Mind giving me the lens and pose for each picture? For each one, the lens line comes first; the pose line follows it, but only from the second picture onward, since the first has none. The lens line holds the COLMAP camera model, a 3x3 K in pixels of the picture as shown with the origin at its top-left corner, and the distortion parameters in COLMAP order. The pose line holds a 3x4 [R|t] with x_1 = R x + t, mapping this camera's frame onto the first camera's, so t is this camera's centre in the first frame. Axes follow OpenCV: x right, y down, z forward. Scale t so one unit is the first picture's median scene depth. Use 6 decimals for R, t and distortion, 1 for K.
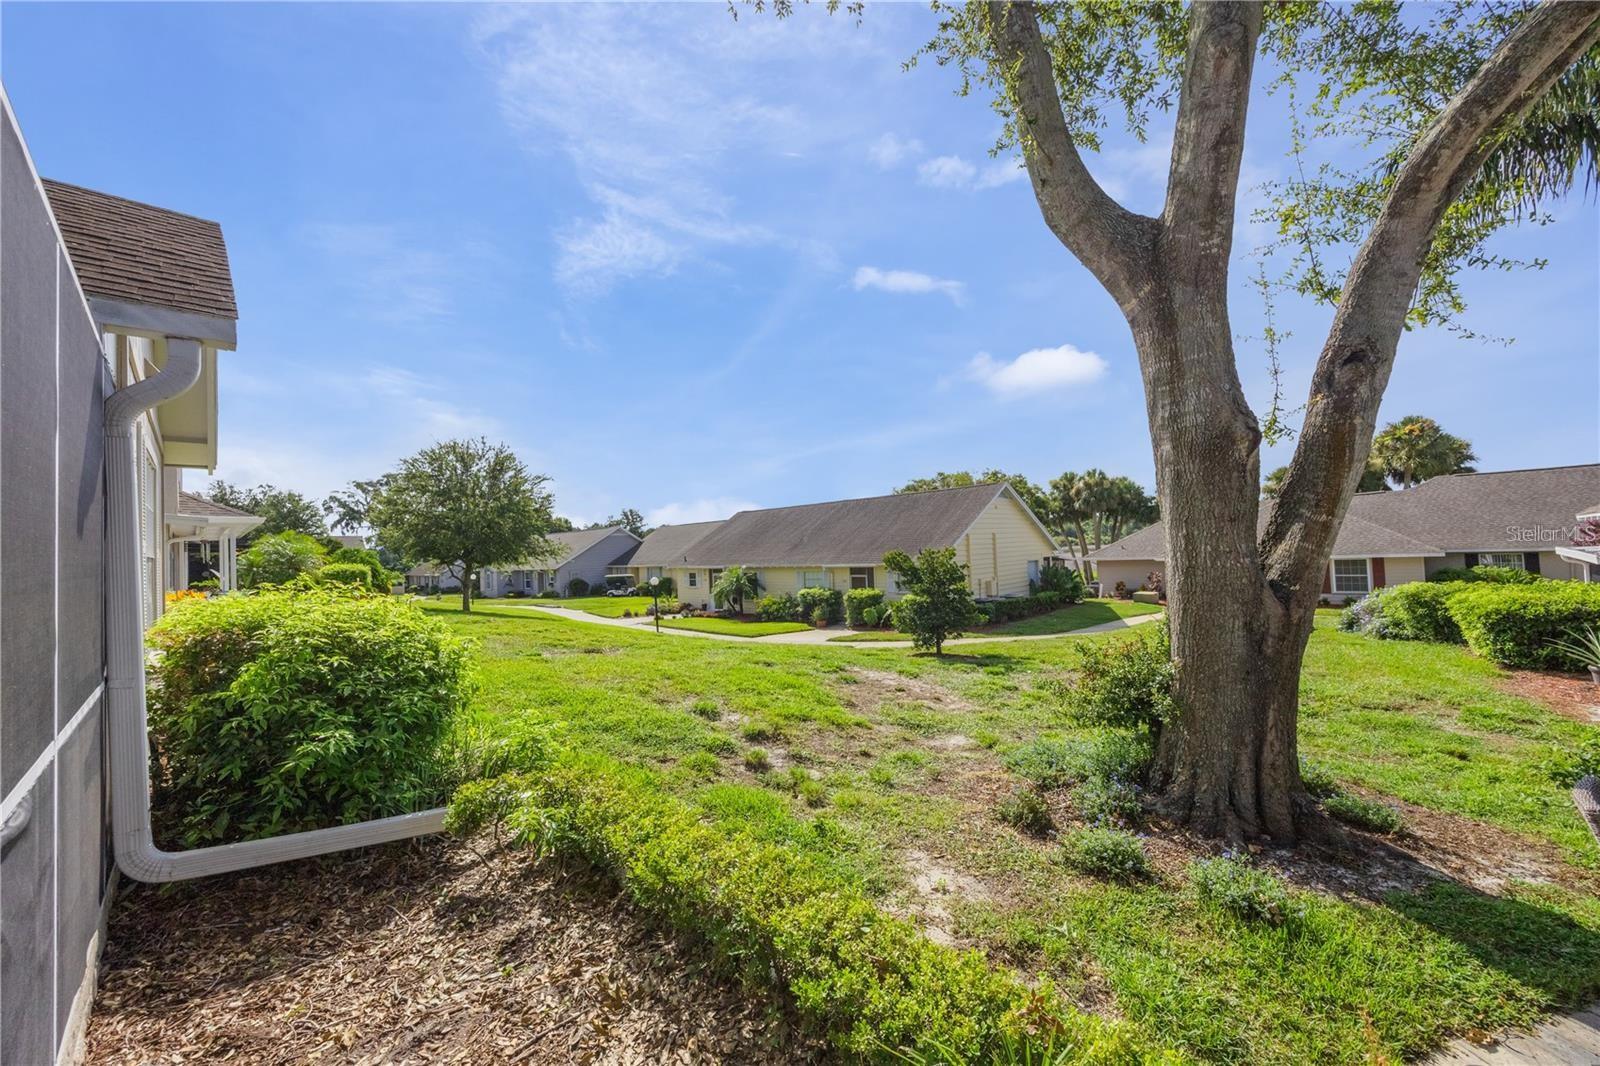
lens RADIAL K [[610.7, 0, 800.0], [0, 610.7, 533.0], [0, 0, 1]] dist [-0.001622, -0.000117]
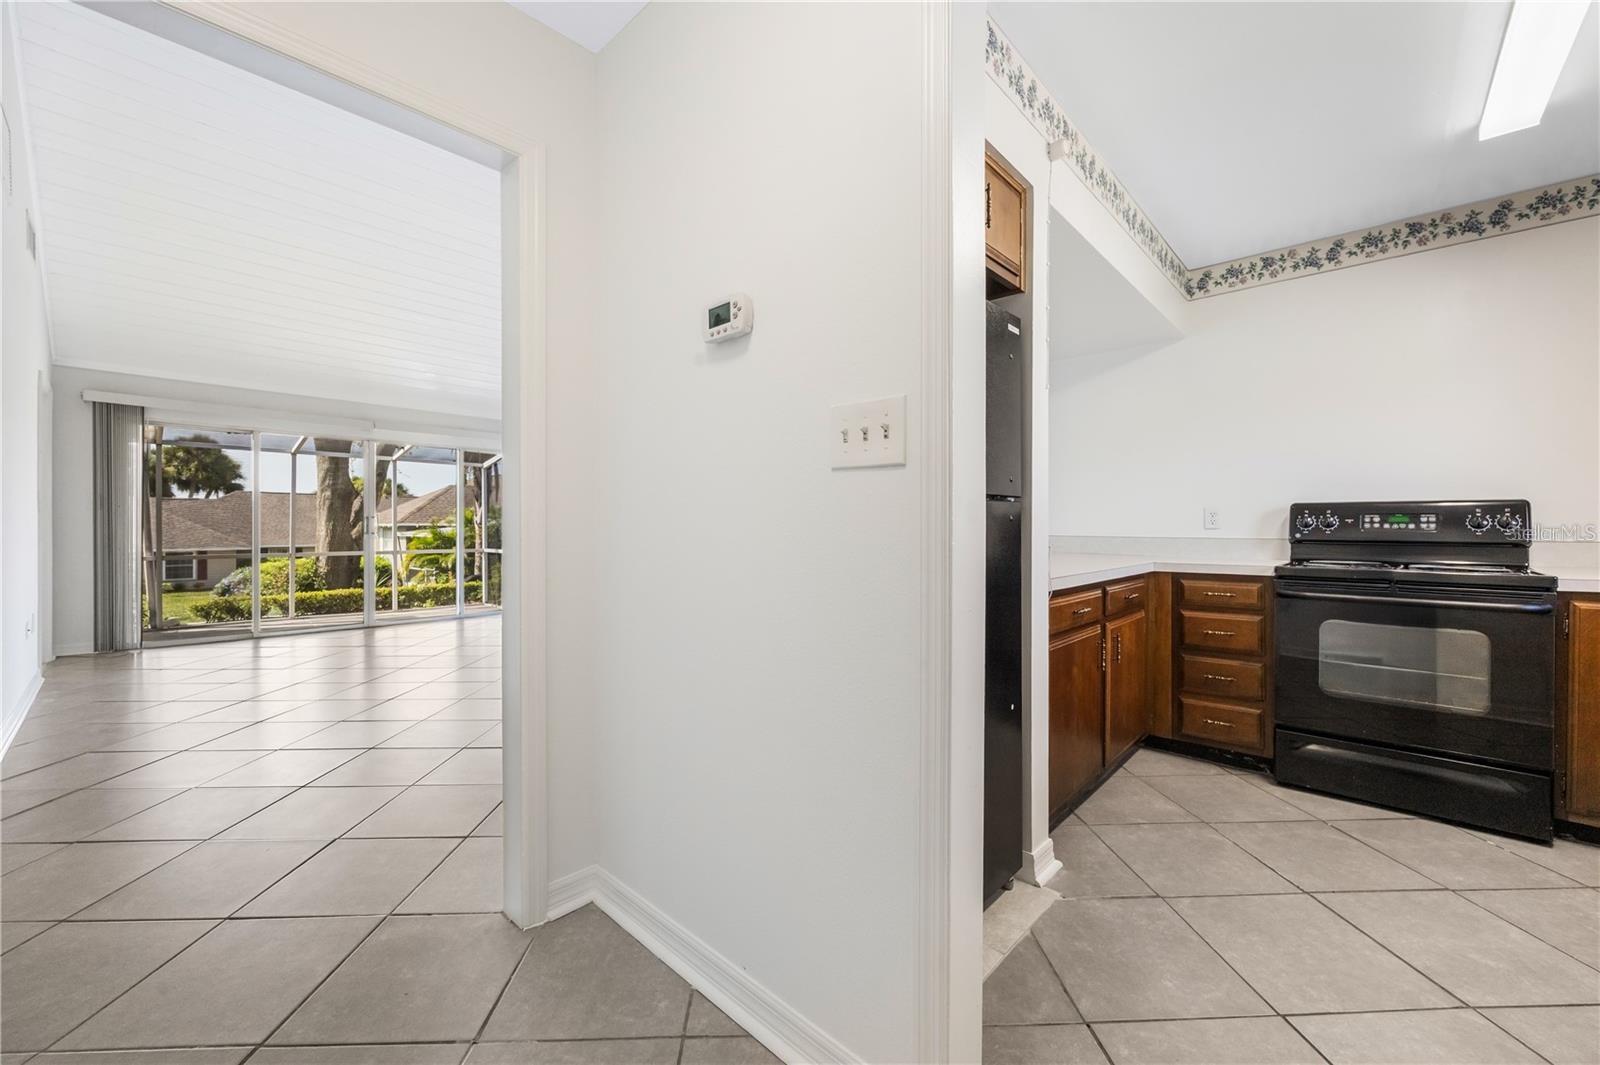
lens RADIAL K [[632.5, 0, 800.4], [0, 632.5, 526.4], [0, 0, 1]] dist [0.002068, 0.000034]
pose [[-0.044390, 0.042895, 0.998093, -0.434784], [-0.025436, 0.998705, -0.044053, 0.015724], [-0.998690, -0.027343, -0.043241, -0.193172]]
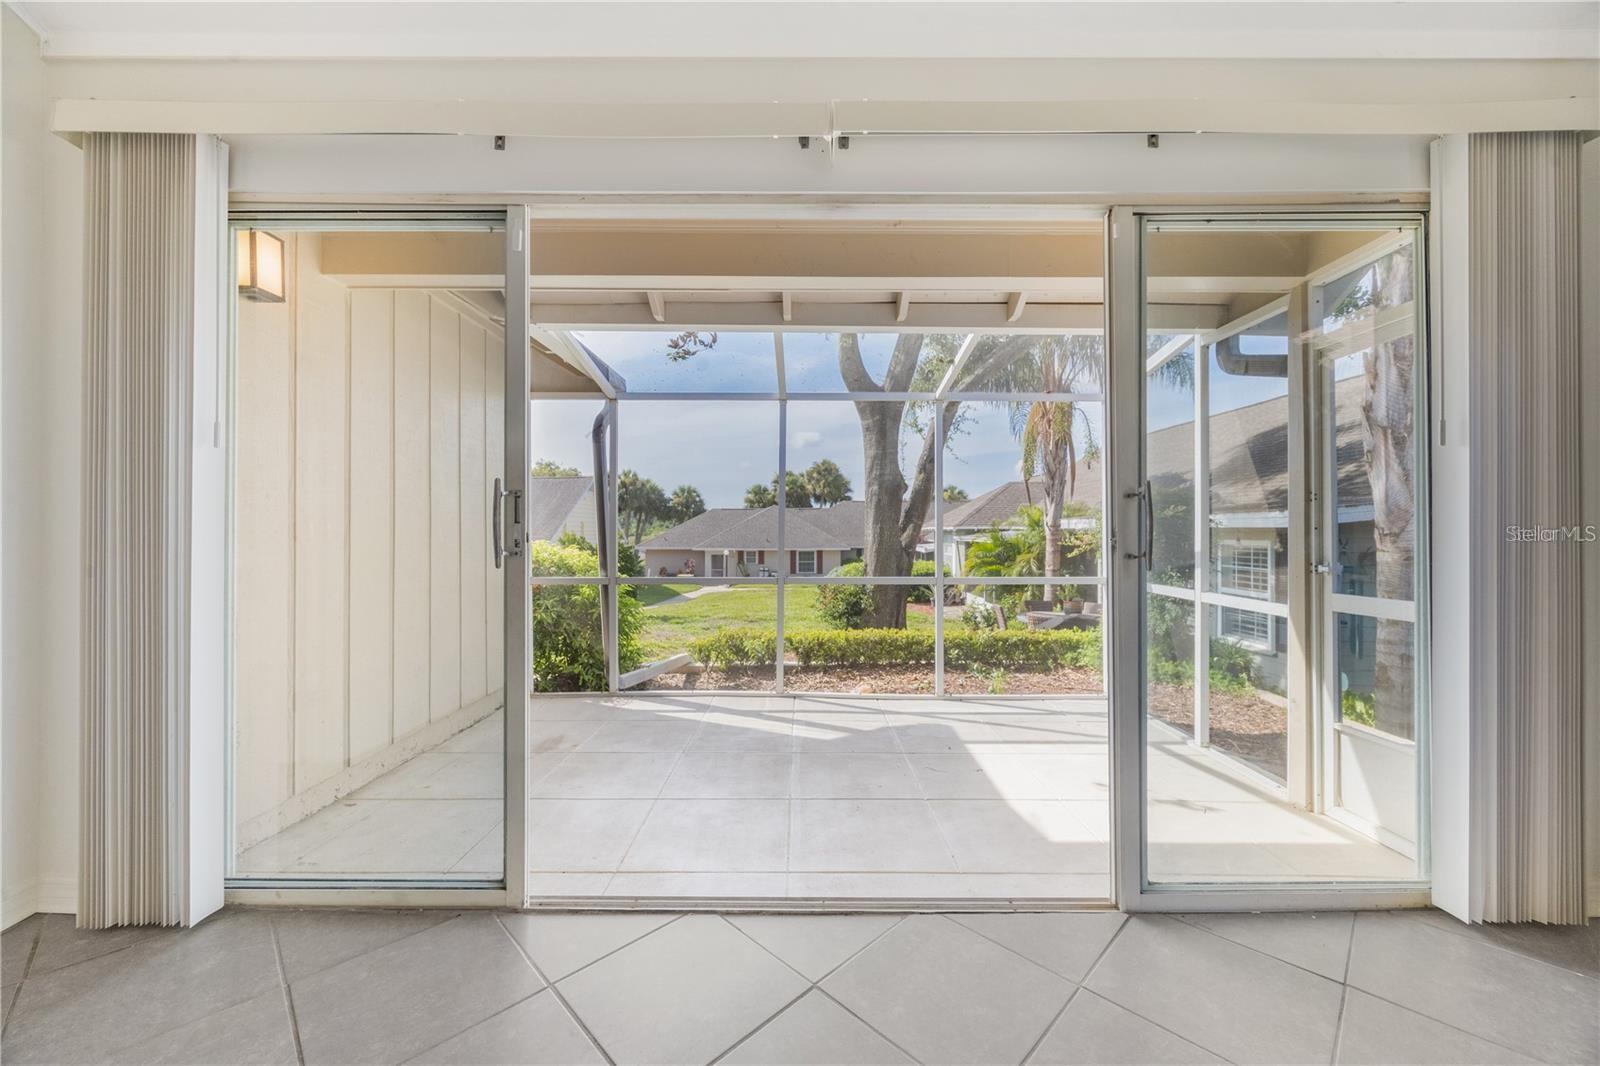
lens RADIAL K [[613.7, 0, 800.0], [0, 613.7, 533.0], [0, 0, 1]] dist [-0.002594, -0.000257]
pose [[0.701731, 0.038561, 0.711398, -0.209436], [-0.047916, 0.998828, -0.006877, 0.009656], [-0.710829, -0.029261, 0.702756, -0.068962]]
